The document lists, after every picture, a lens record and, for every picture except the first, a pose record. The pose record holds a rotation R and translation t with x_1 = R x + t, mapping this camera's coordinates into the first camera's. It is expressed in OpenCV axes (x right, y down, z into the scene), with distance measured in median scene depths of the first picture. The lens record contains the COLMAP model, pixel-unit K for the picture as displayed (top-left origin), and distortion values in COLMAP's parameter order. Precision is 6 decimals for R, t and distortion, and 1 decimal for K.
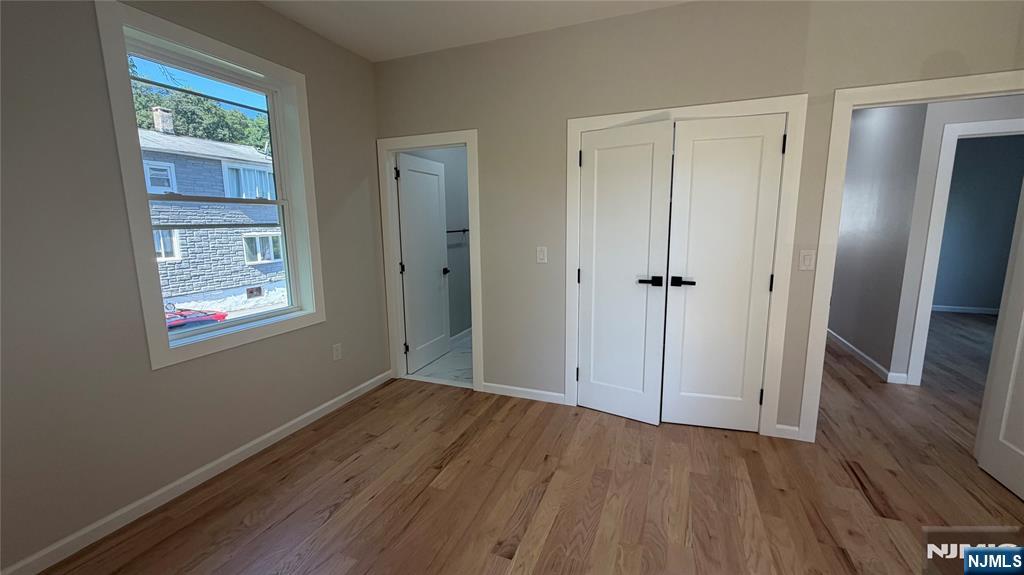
lens RADIAL K [[406.3, 0, 512.0], [0, 406.3, 287.5], [0, 0, 1]] dist [0.001207, 0.000066]
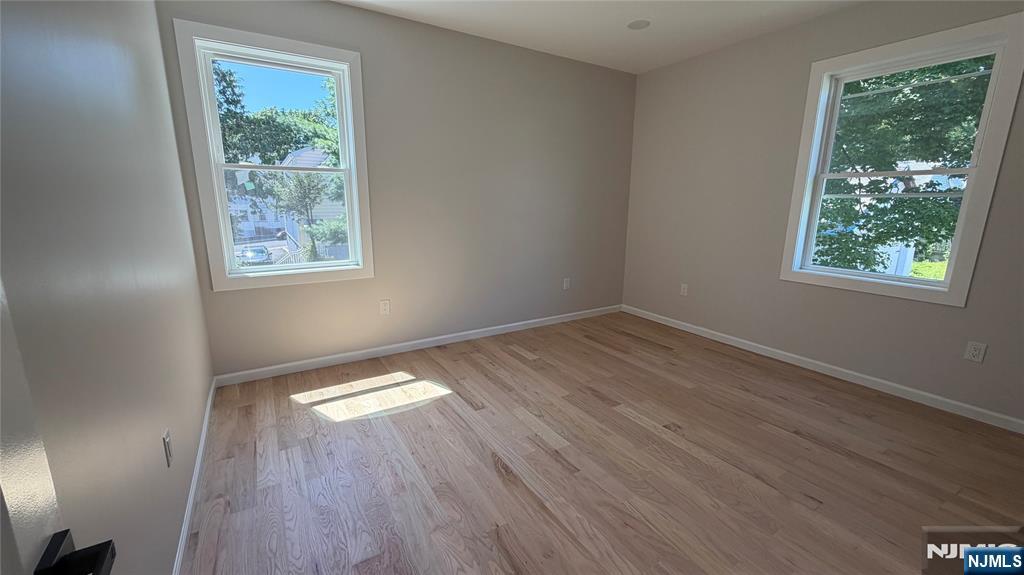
lens RADIAL K [[406.3, 0, 512.0], [0, 406.3, 287.5], [0, 0, 1]] dist [0.001207, 0.000066]
pose [[-0.589207, 0.177305, -0.788288, 1.045278], [-0.124205, 0.944154, 0.305200, -0.136500], [0.798379, 0.277735, -0.534280, 0.916641]]
